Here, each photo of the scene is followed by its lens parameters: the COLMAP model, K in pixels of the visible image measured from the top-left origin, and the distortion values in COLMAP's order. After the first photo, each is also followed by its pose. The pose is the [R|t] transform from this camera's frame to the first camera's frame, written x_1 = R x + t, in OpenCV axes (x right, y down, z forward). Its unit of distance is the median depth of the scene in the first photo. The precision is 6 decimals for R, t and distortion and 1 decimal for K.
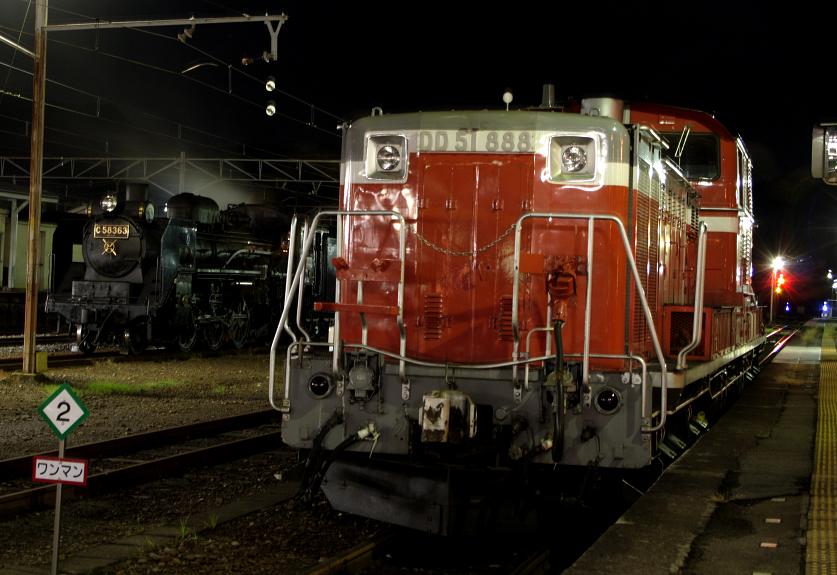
lens RADIAL K [[1670.5, 0, 417.1], [0, 1670.5, 284.6], [0, 0, 1]] dist [-0.096741, 0.000000]
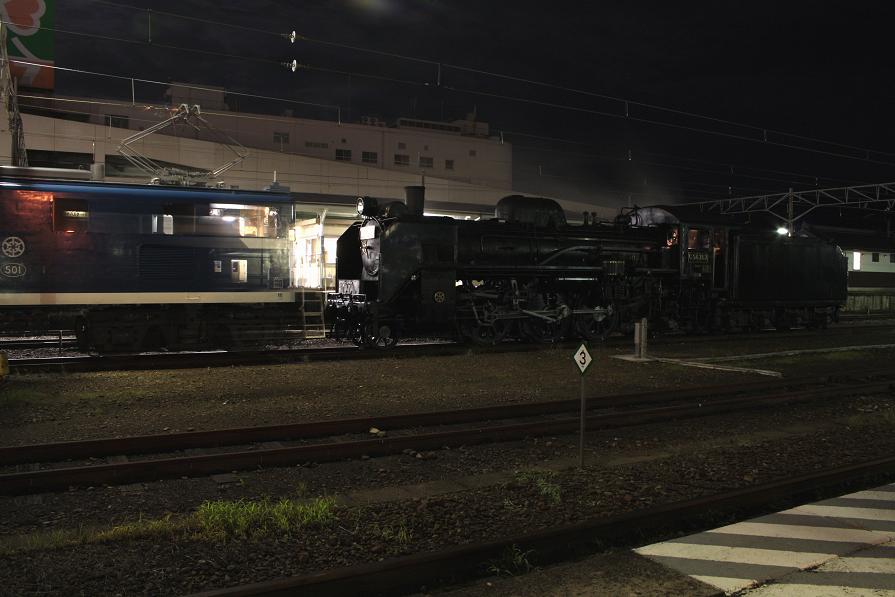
lens RADIAL K [[781.2, 0, 442.9], [0, 781.2, 270.3], [0, 0, 1]] dist [-0.086389, 0.016823]
pose [[0.707365, -0.036187, -0.705921, 0.201756], [0.017759, 0.999283, -0.033430, 0.009572], [0.706625, 0.011110, 0.707501, 0.683724]]
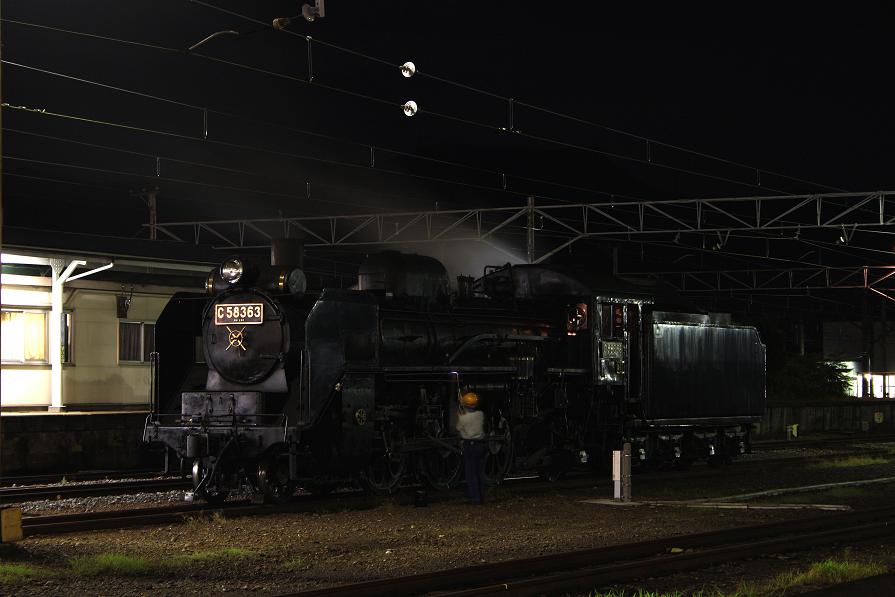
lens RADIAL K [[2290.5, 0, 452.7], [0, 2290.5, 297.9], [0, 0, 1]] dist [0.048592, 0.000000]
pose [[0.968038, -0.044875, -0.246755, 0.118489], [0.035273, 0.998444, -0.043198, 0.003341], [0.248309, 0.033113, 0.968115, 0.154584]]
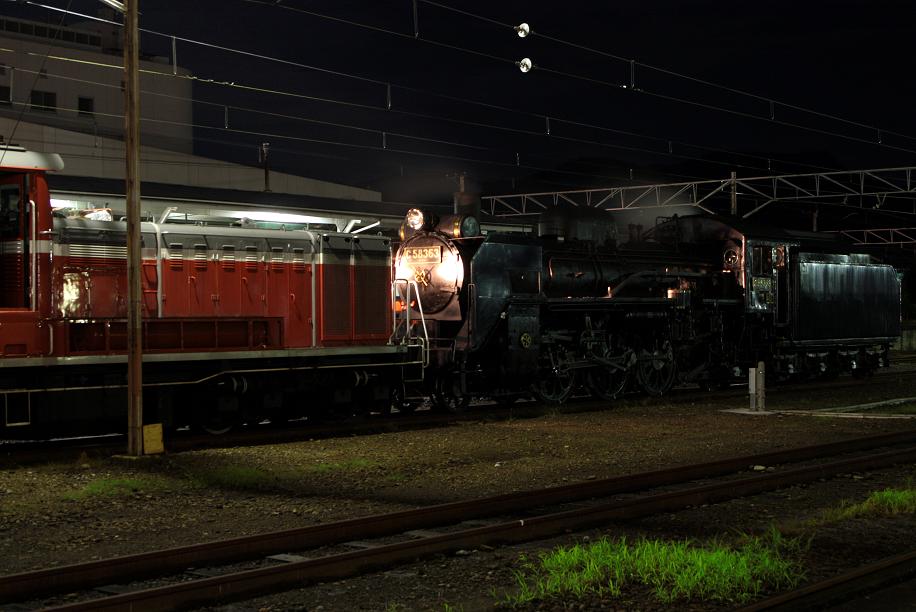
lens RADIAL K [[1508.8, 0, 455.7], [0, 1508.8, 306.3], [0, 0, 1]] dist [-0.034693, 0.000000]
pose [[0.907695, -0.042796, -0.417442, 0.125119], [0.039153, 0.999084, -0.017290, 0.004764], [0.417799, -0.000650, 0.908539, 0.365048]]
